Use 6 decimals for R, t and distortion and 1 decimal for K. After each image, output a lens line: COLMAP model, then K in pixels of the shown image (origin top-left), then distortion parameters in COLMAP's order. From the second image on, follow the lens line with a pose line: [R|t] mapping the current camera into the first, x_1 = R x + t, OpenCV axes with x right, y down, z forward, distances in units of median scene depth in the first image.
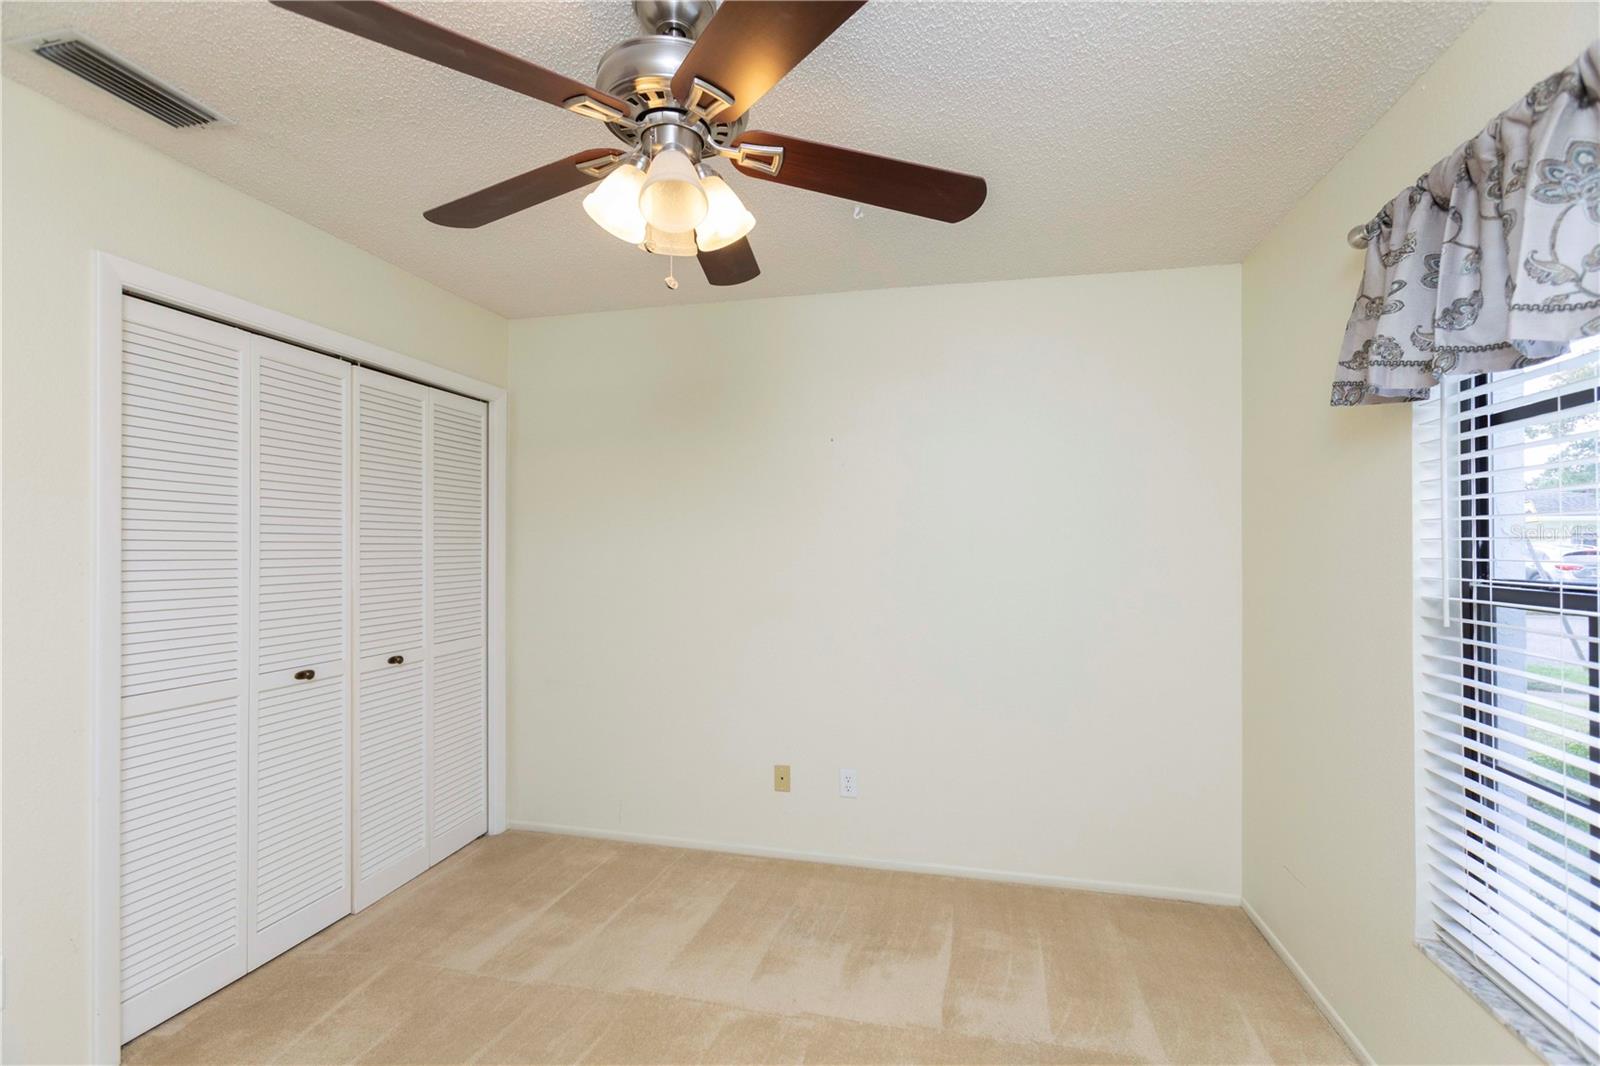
lens RADIAL K [[715.2, 0, 800.5], [0, 715.2, 536.8], [0, 0, 1]] dist [-0.004282, 0.004945]
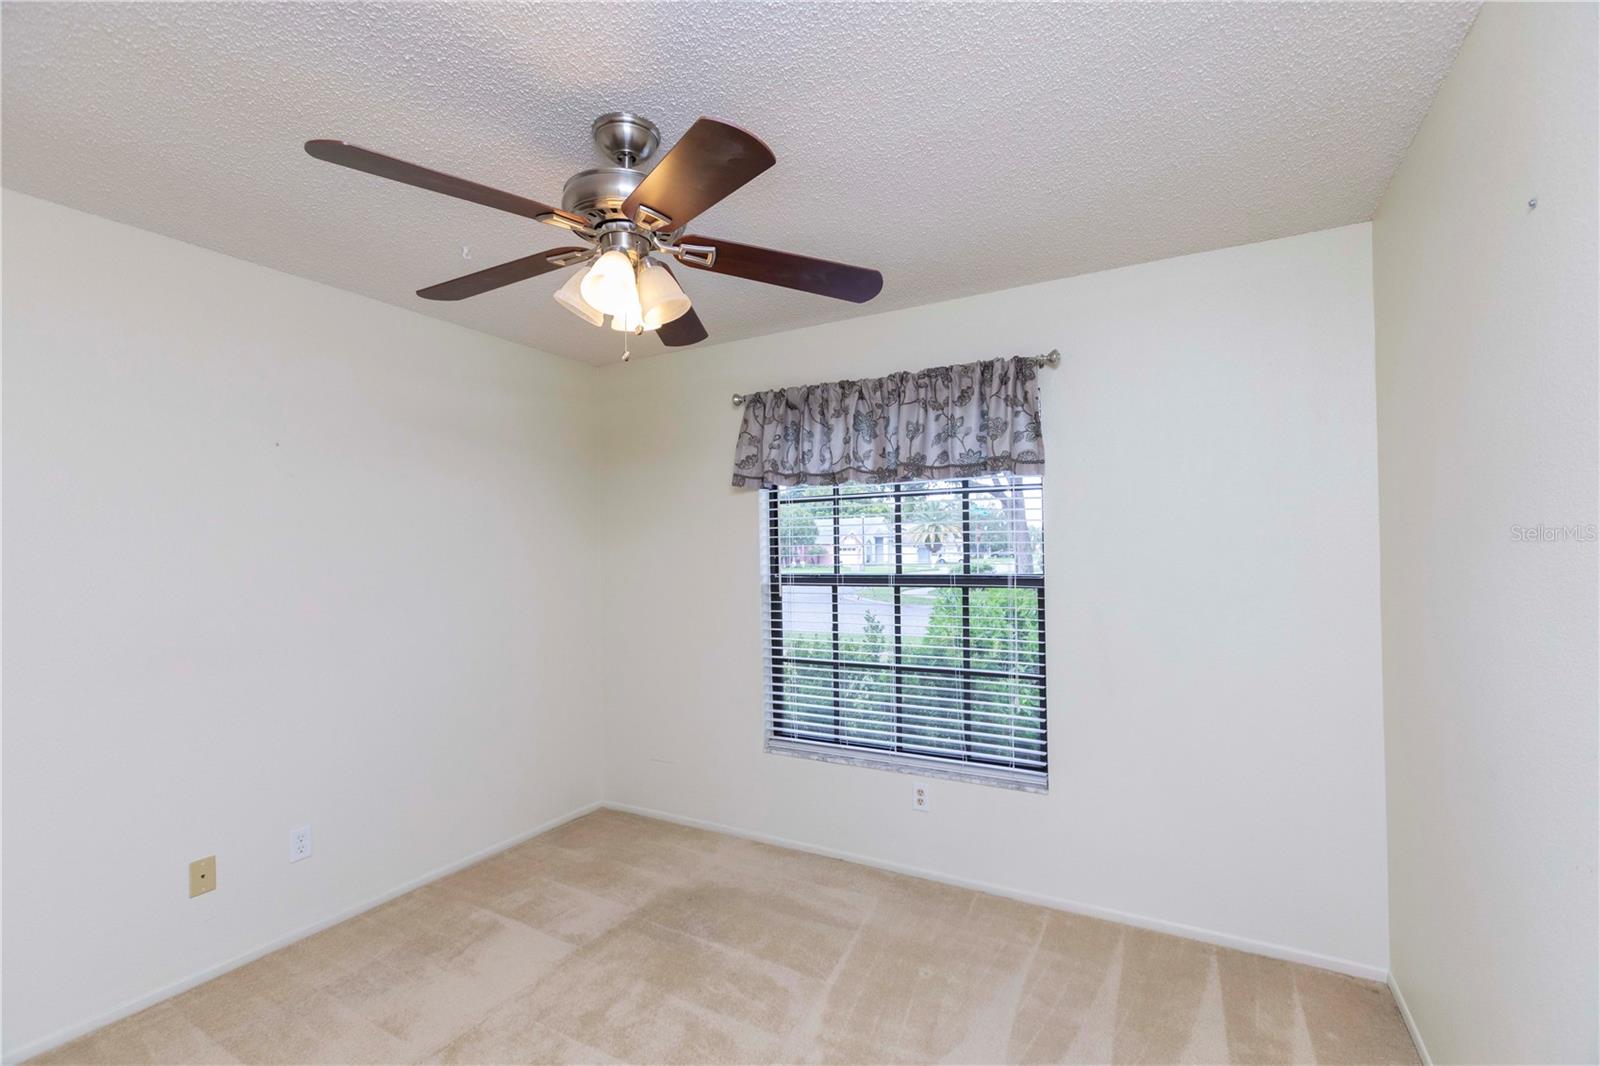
lens RADIAL K [[715.2, 0, 801.3], [0, 715.2, 537.6], [0, 0, 1]] dist [-0.004282, 0.004945]
pose [[0.266337, 0.014924, 0.963765, -0.889937], [0.003502, 0.999859, -0.016451, -0.010928], [-0.963874, 0.007757, 0.266247, 0.272765]]
